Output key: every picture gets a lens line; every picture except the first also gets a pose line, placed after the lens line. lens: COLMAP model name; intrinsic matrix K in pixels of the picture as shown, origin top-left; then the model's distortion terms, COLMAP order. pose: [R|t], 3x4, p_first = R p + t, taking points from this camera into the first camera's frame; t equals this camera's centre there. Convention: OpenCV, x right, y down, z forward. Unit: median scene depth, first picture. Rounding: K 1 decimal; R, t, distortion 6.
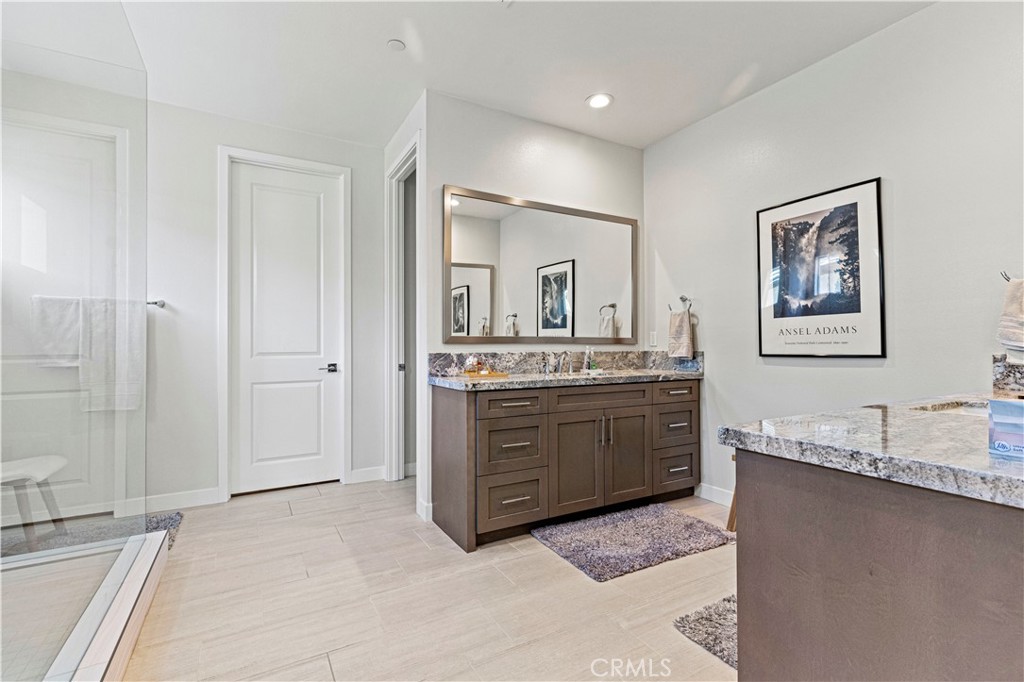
lens RADIAL K [[464.7, 0, 512.0], [0, 464.7, 341.0], [0, 0, 1]] dist [-0.000475, -0.000006]
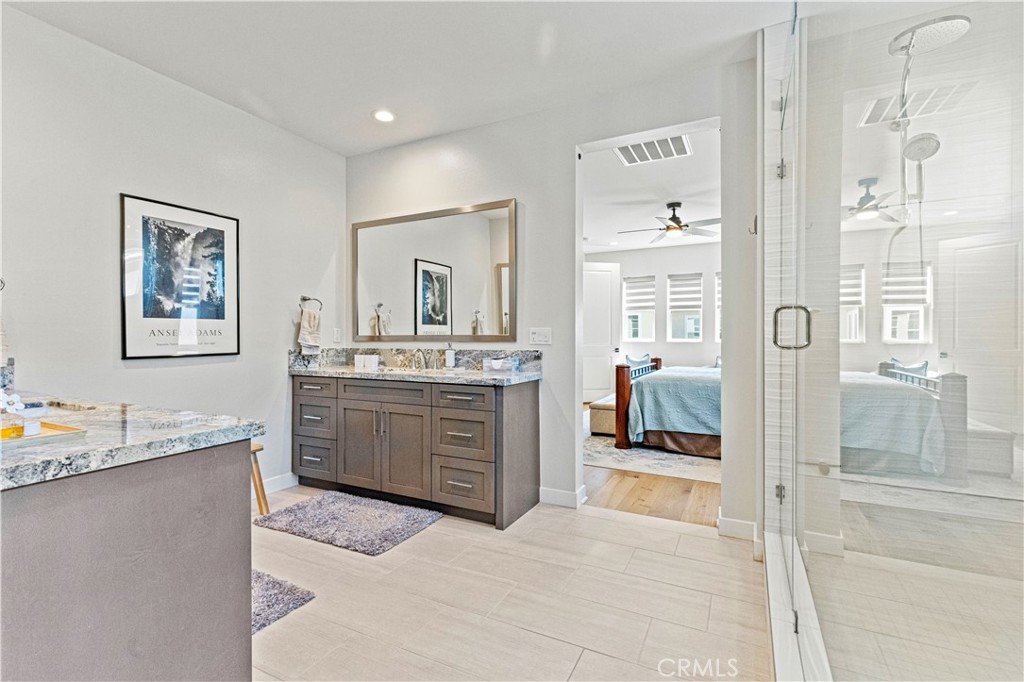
lens RADIAL K [[464.7, 0, 512.0], [0, 464.7, 341.0], [0, 0, 1]] dist [-0.000475, -0.000006]
pose [[-0.550647, -0.004042, 0.834729, -0.646477], [-0.005386, 0.999985, 0.001289, -0.007688], [-0.834721, -0.003787, -0.550660, 0.927080]]
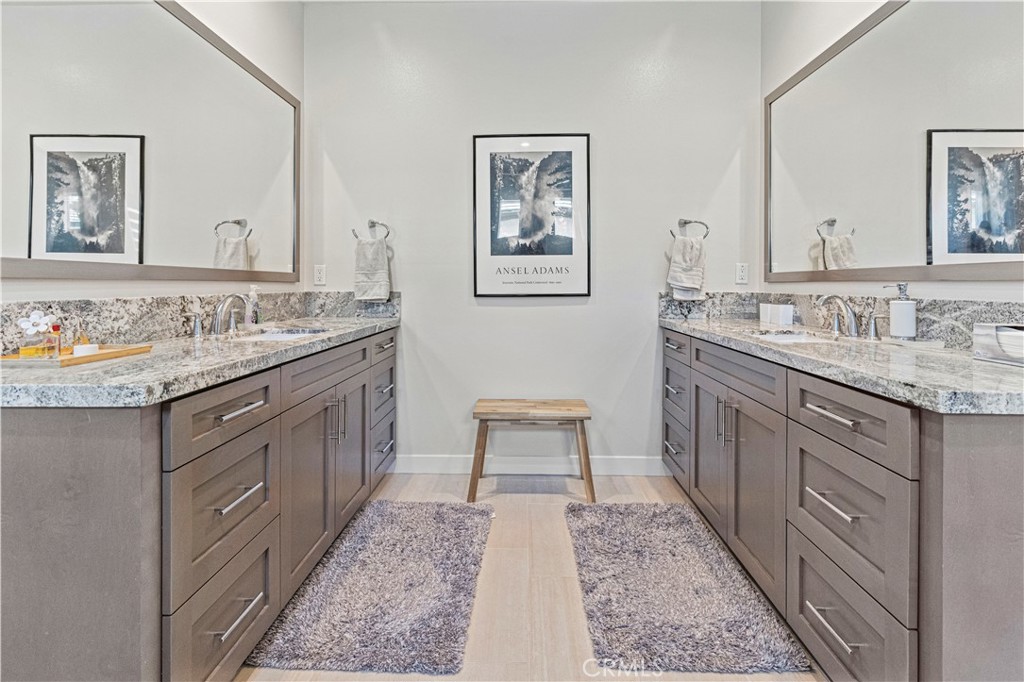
lens RADIAL K [[482.7, 0, 513.2], [0, 482.7, 283.9], [0, 0, 1]] dist [-0.000339, -0.000366]
pose [[0.511860, 0.003106, 0.859063, -0.250506], [-0.012401, 0.999916, 0.003774, 0.003574], [-0.858980, -0.012585, 0.511855, 0.483308]]
